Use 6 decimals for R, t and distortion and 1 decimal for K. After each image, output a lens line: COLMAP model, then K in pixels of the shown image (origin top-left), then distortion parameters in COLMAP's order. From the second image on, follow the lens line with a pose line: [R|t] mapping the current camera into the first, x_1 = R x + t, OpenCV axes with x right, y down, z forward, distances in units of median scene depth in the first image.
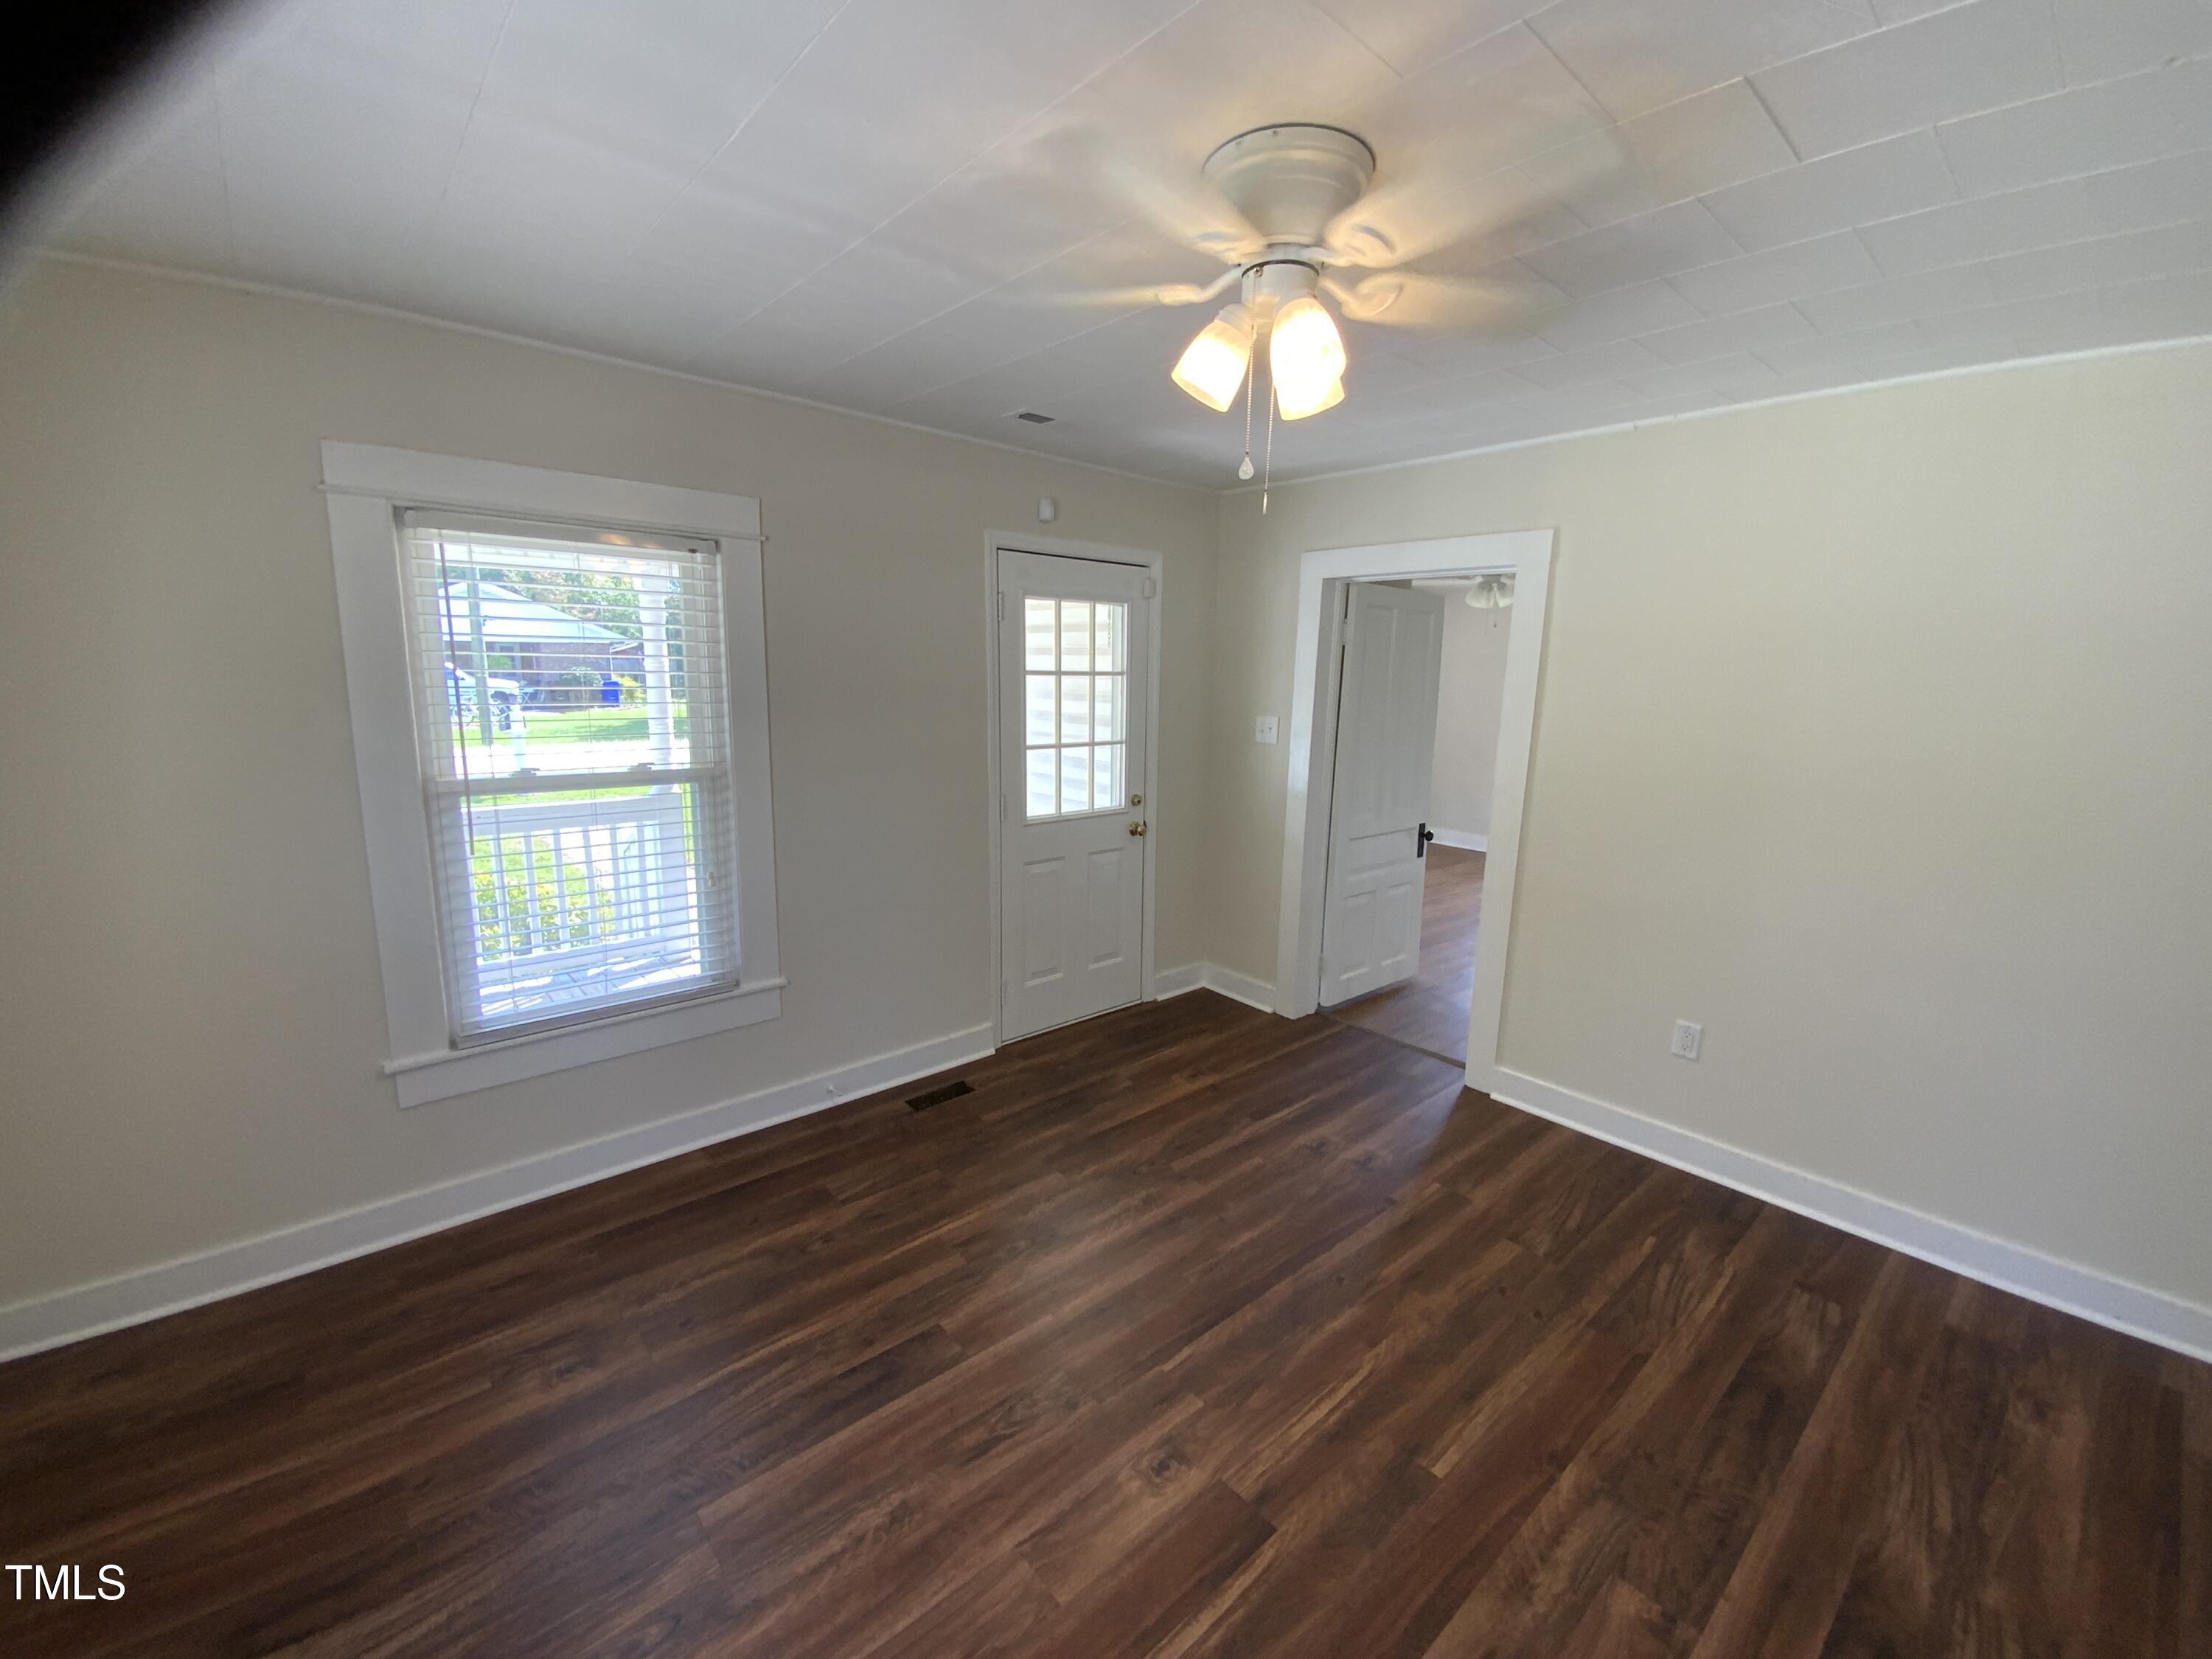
lens RADIAL K [[906.9, 0, 1106.0], [0, 906.9, 829.5], [0, 0, 1]] dist [0.023150, -0.015025]
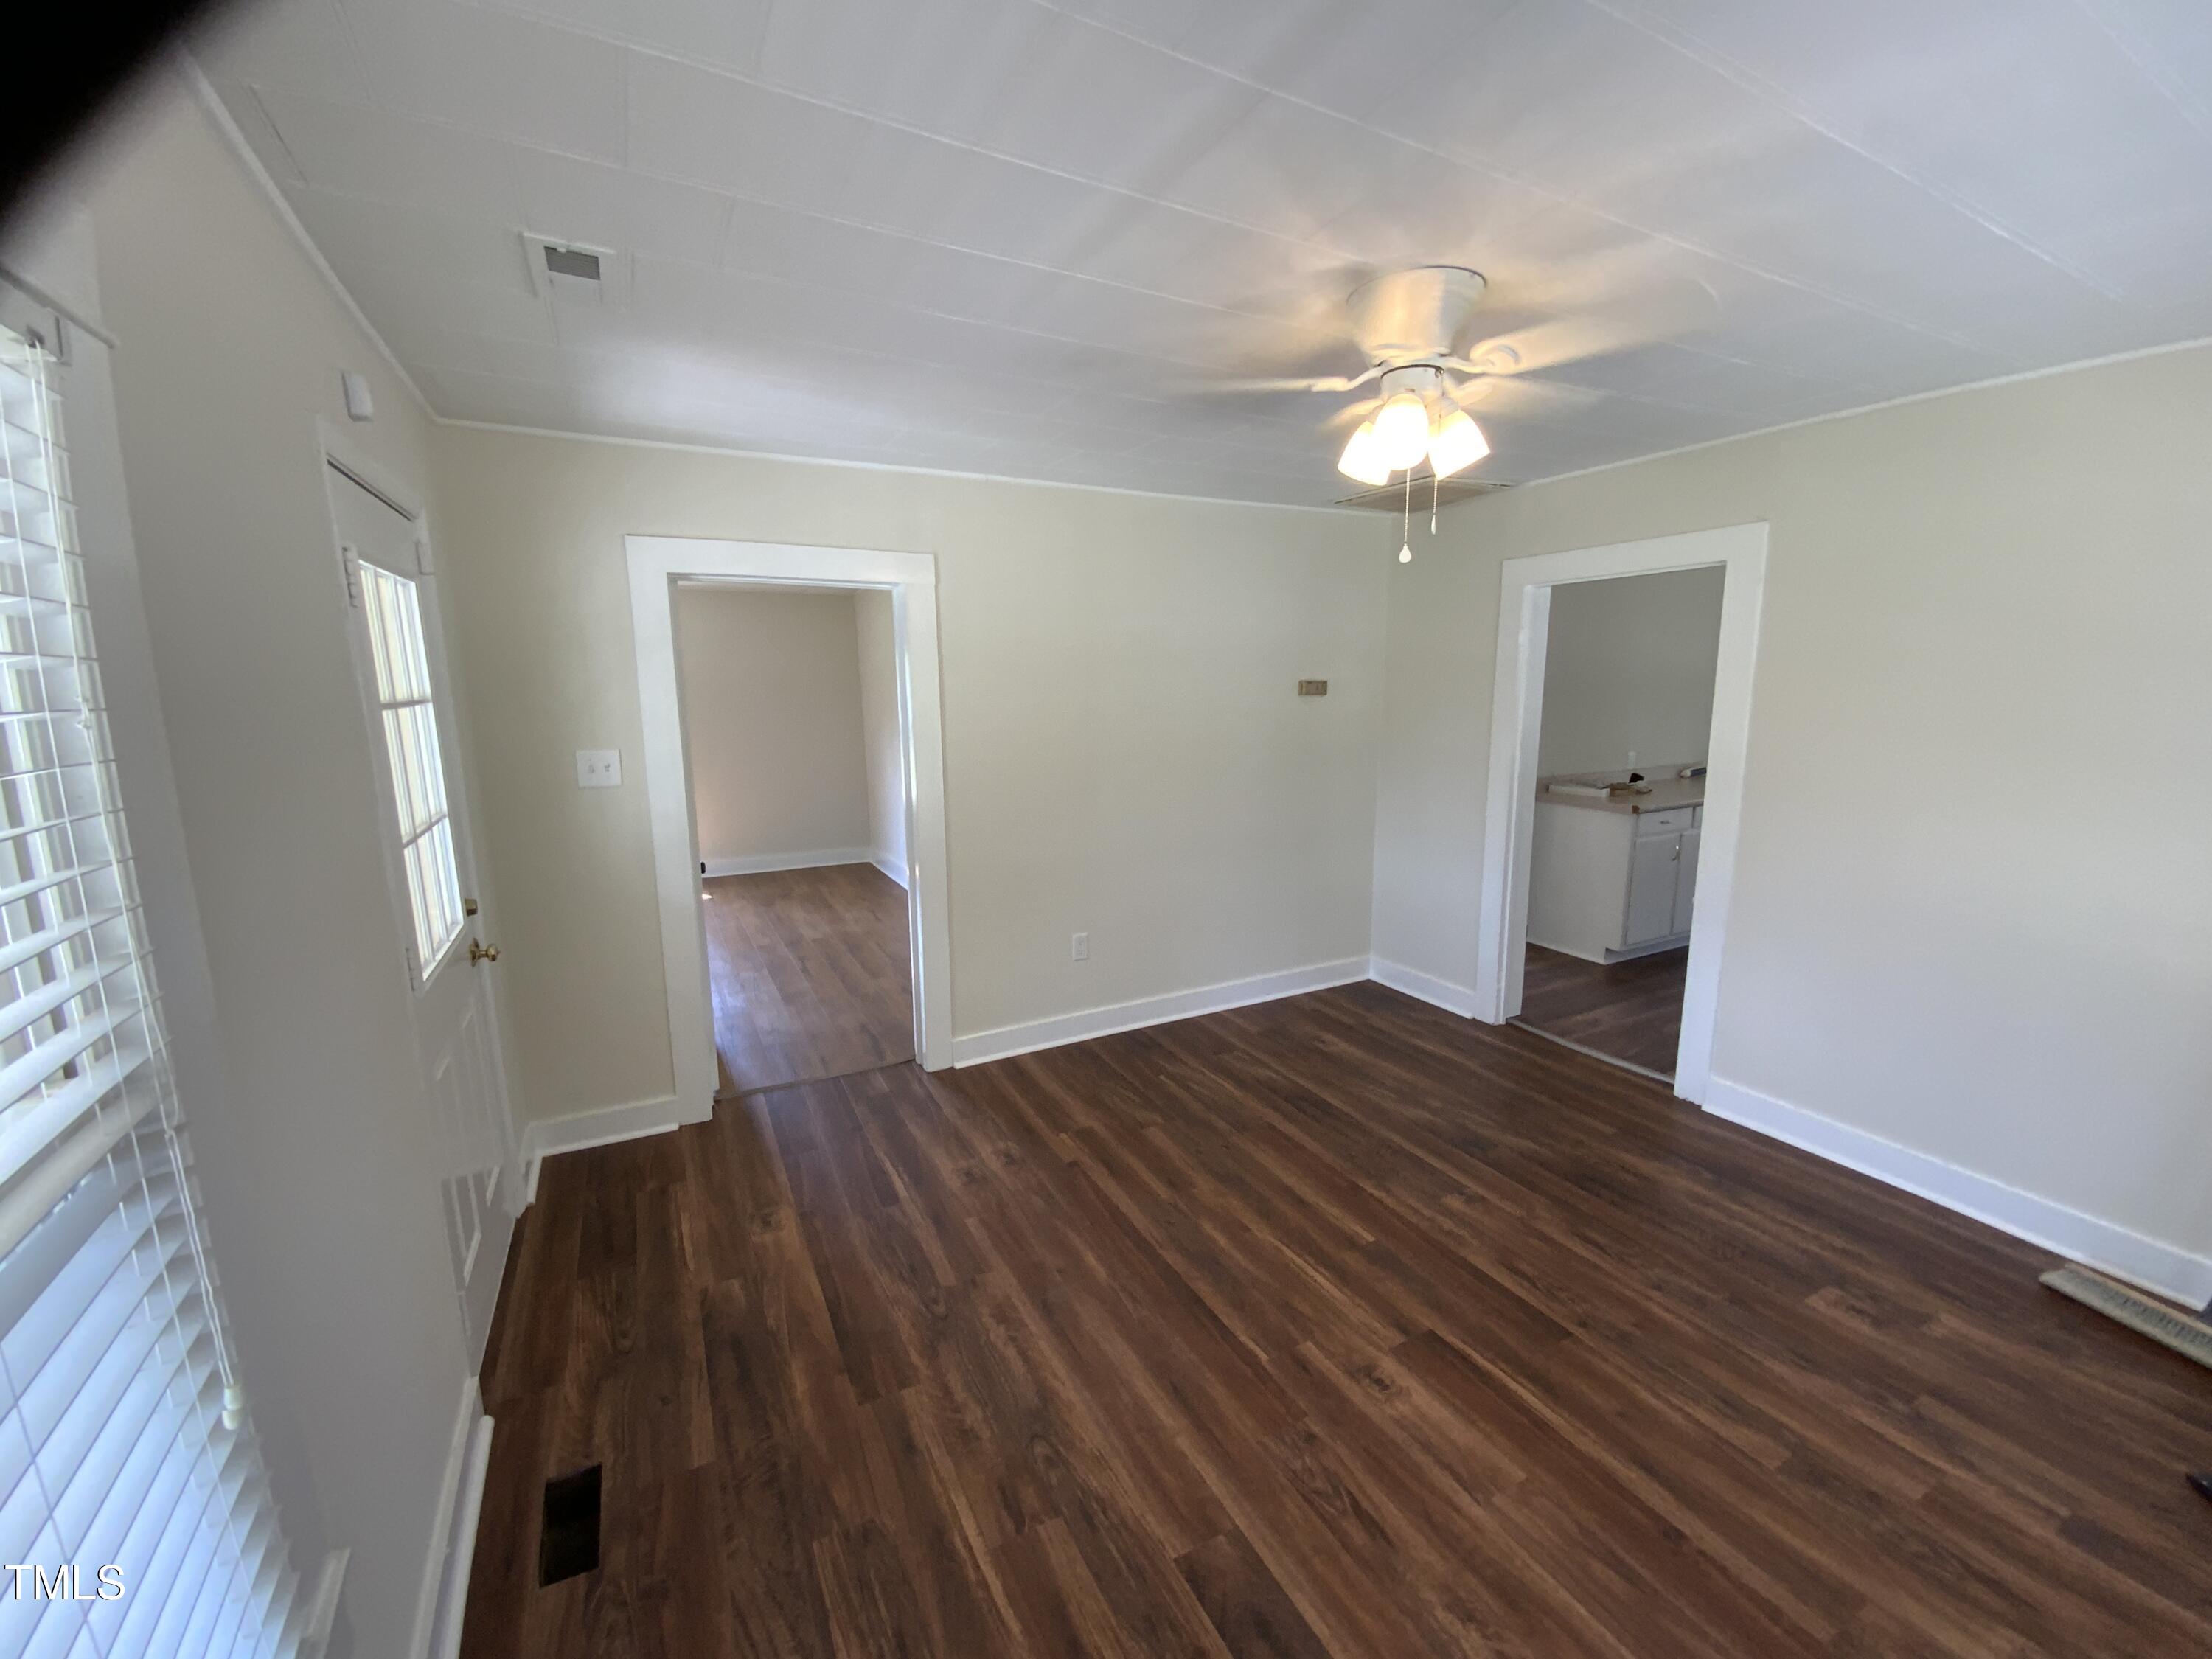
lens RADIAL K [[930.9, 0, 1106.0], [0, 930.9, 829.5], [0, 0, 1]] dist [0.014768, -0.000005]
pose [[0.229897, -0.191511, 0.954186, -0.813158], [0.192020, 0.970100, 0.148440, -0.169363], [-0.954084, 0.149097, 0.259797, 0.752452]]
